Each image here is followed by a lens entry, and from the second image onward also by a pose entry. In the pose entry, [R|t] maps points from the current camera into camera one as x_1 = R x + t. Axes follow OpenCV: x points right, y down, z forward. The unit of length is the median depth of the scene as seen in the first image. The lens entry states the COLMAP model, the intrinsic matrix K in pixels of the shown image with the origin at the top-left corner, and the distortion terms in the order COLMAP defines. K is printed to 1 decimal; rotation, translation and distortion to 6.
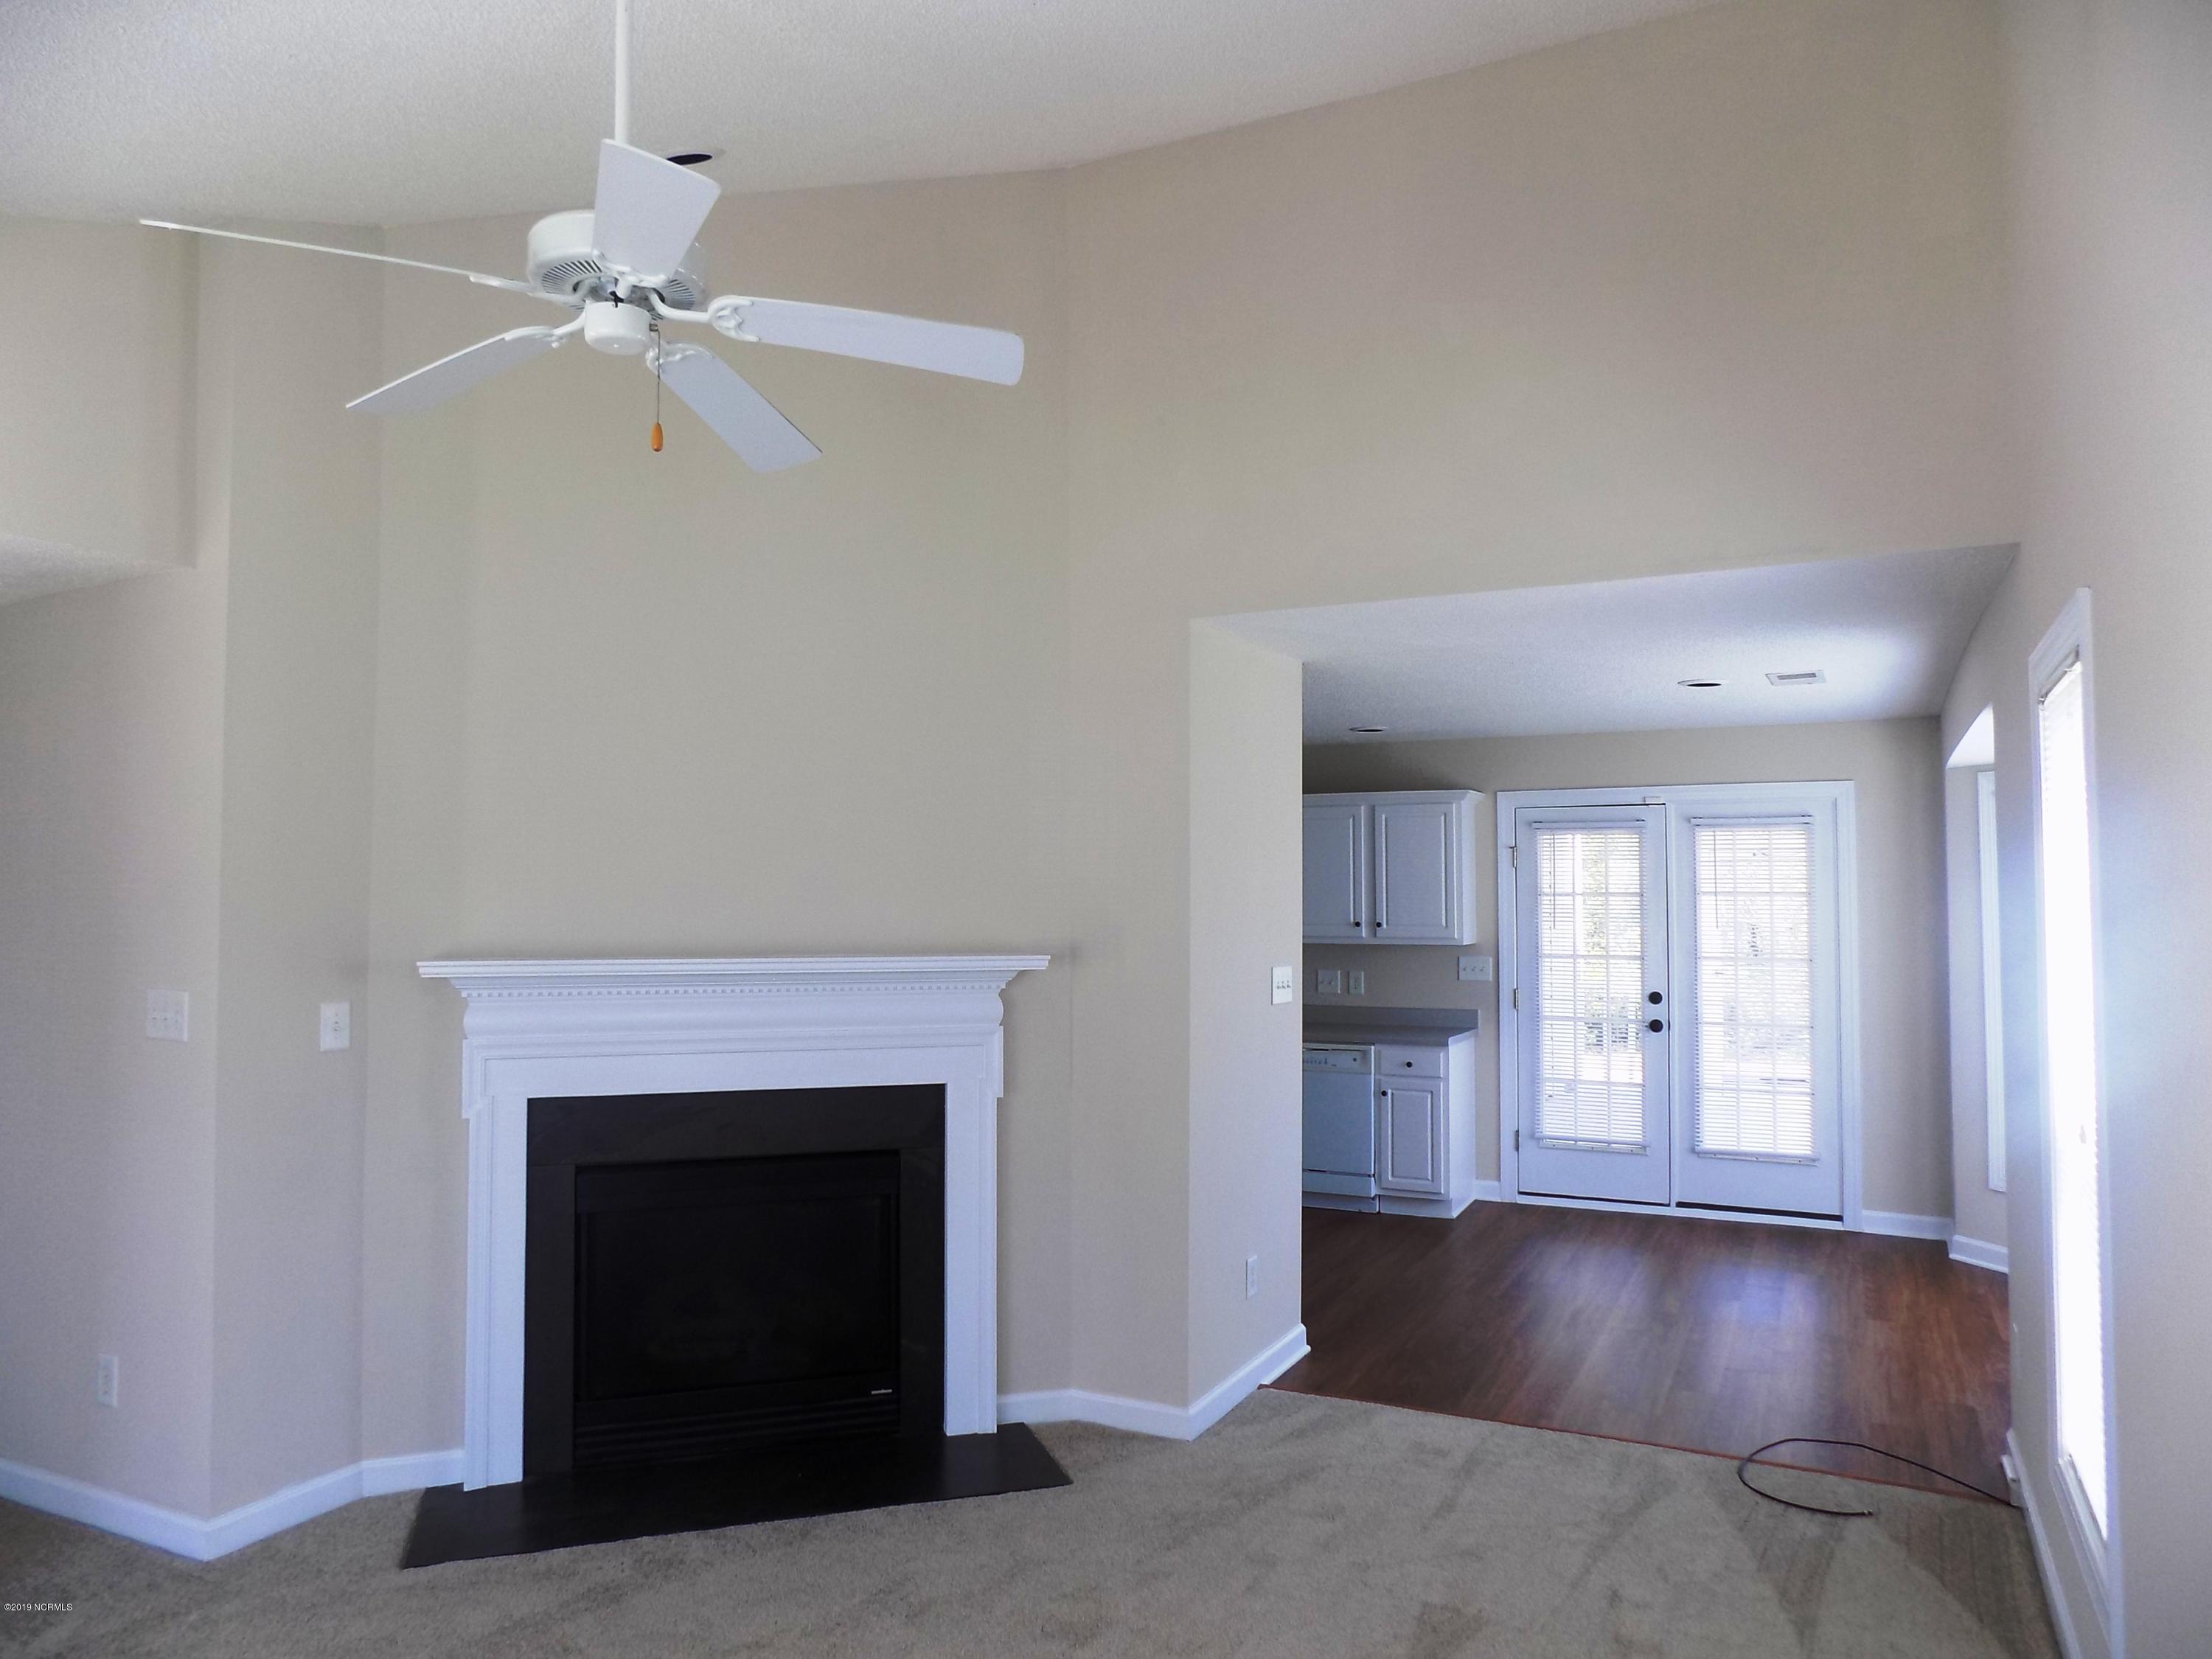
lens RADIAL K [[1495.4, 0, 1106.0], [0, 1495.4, 829.5], [0, 0, 1]] dist [-0.008757, -0.002602]
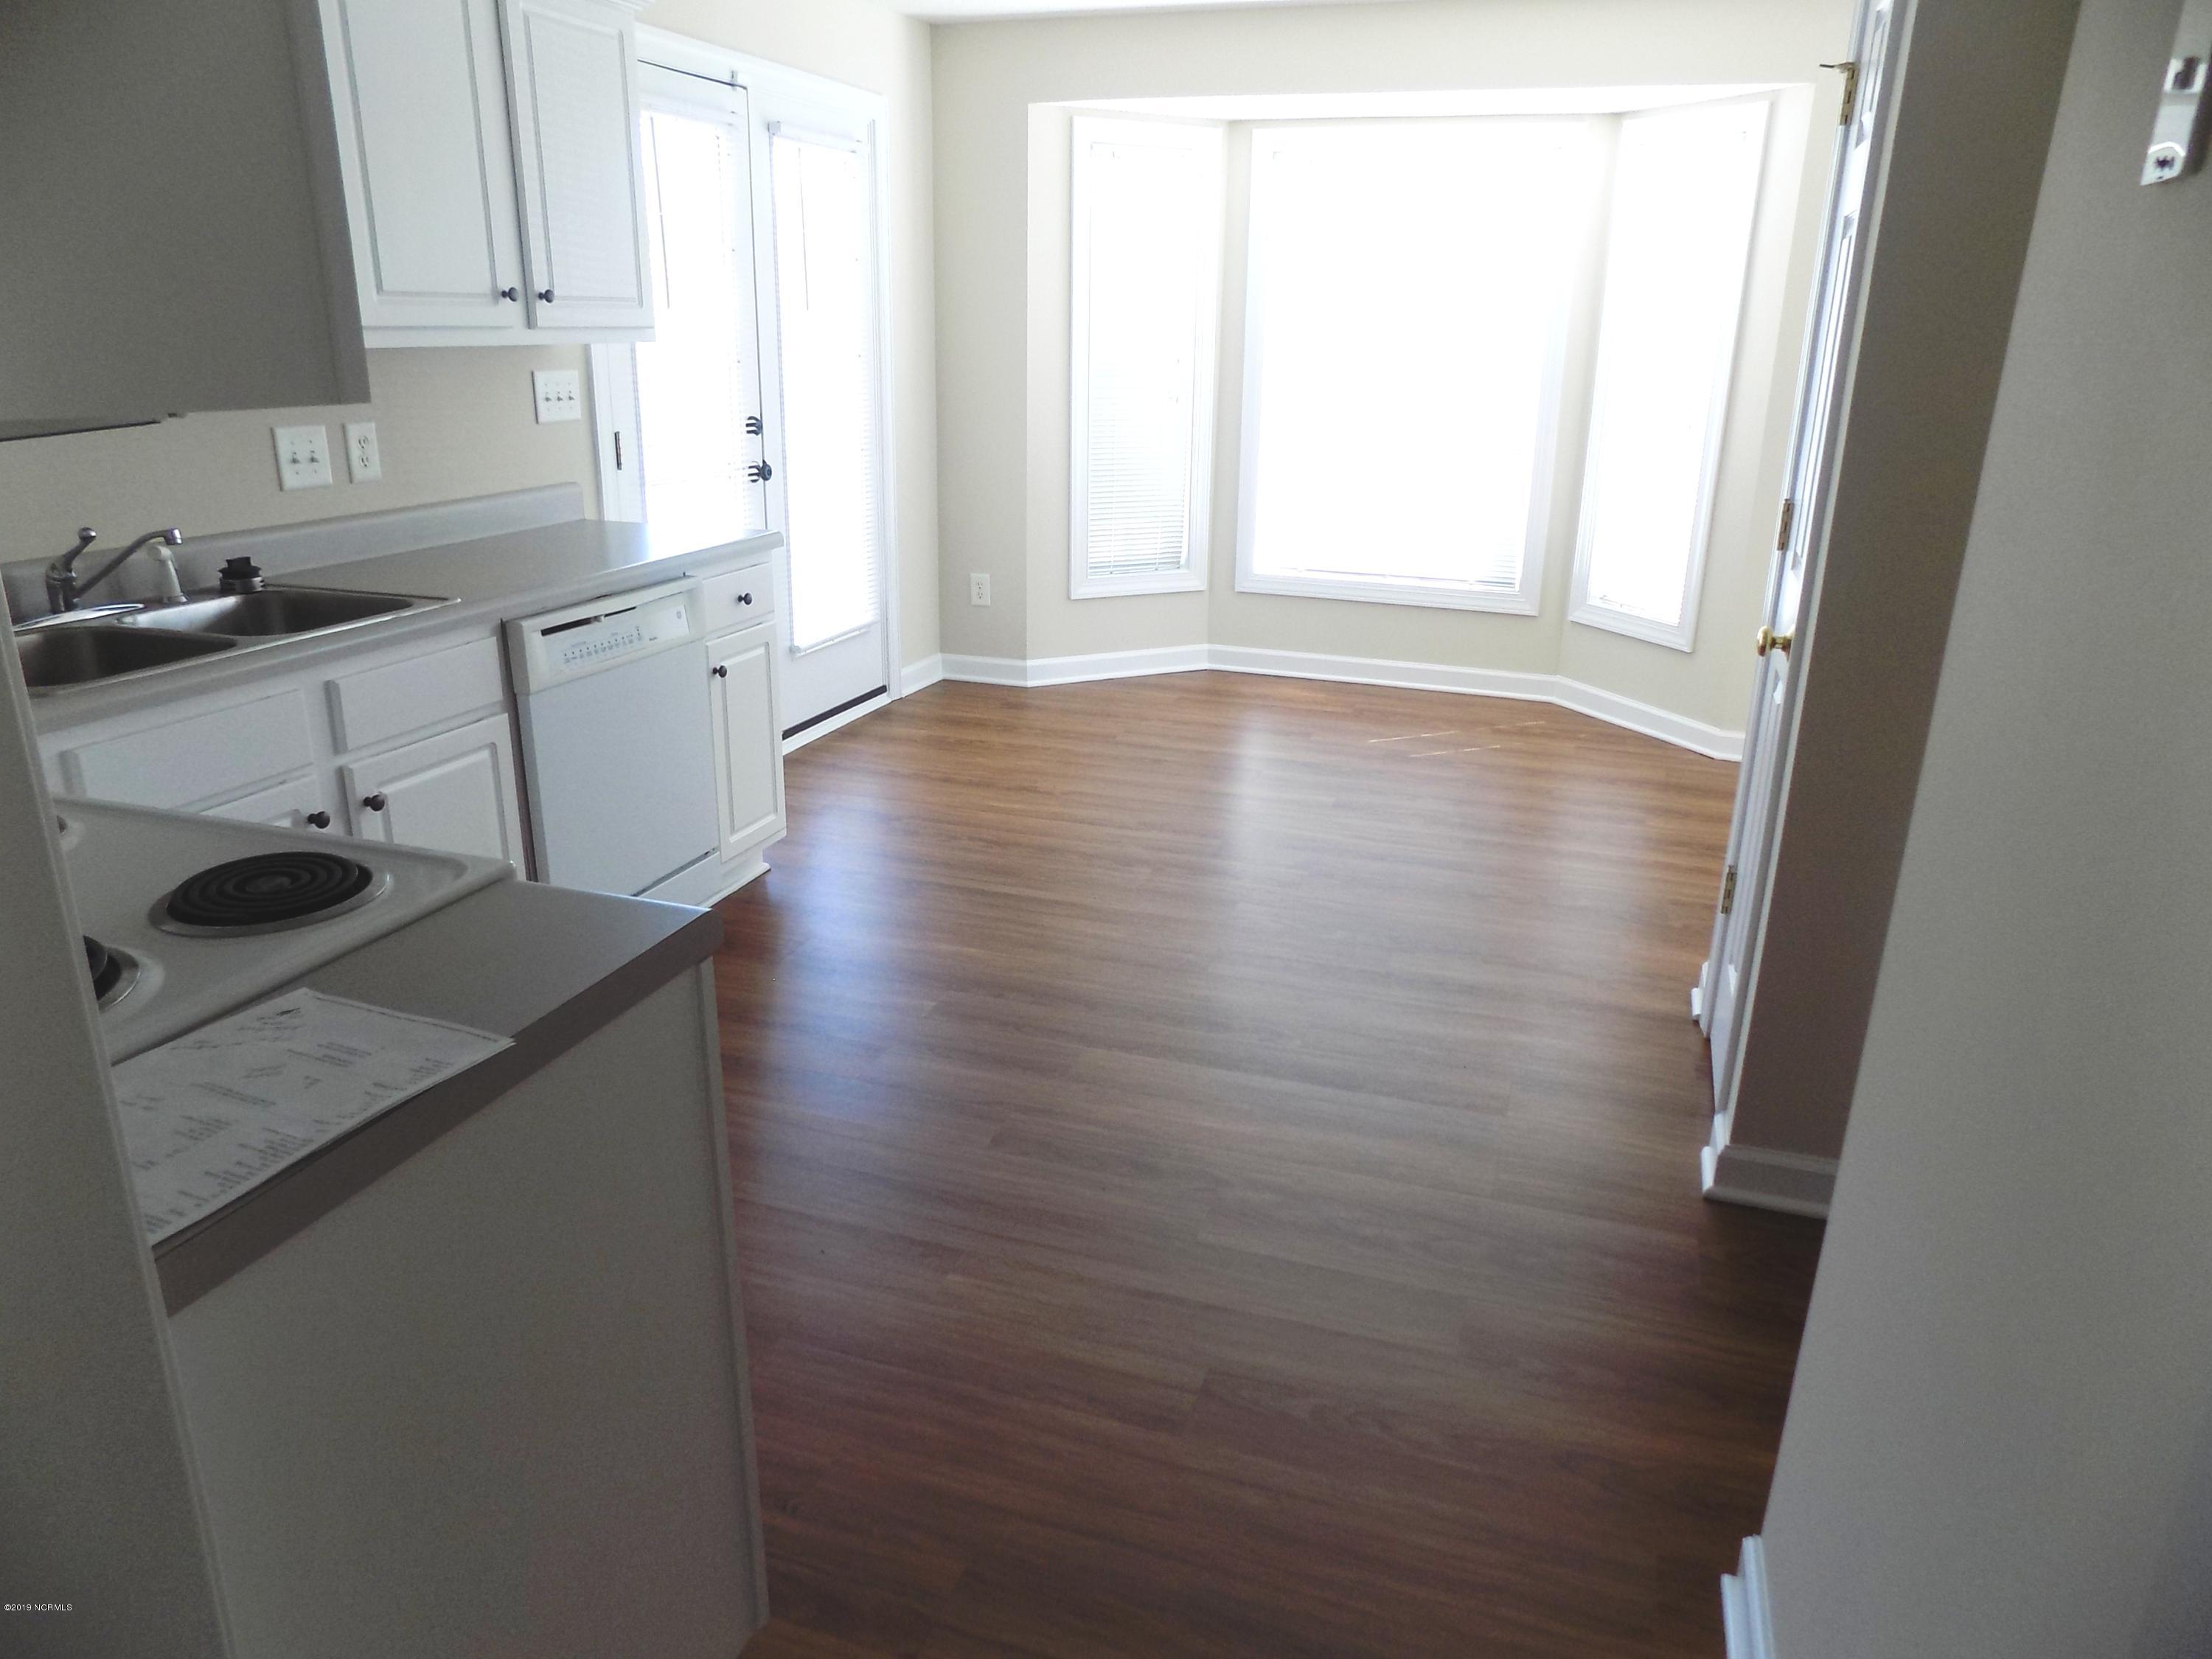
lens RADIAL K [[1495.4, 0, 1106.0], [0, 1495.4, 829.5], [0, 0, 1]] dist [-0.008757, -0.002602]
pose [[-0.137335, -0.319670, 0.937523, -0.293262], [-0.059290, 0.947448, 0.314368, 0.067358], [-0.988749, -0.012412, -0.149071, 0.945994]]
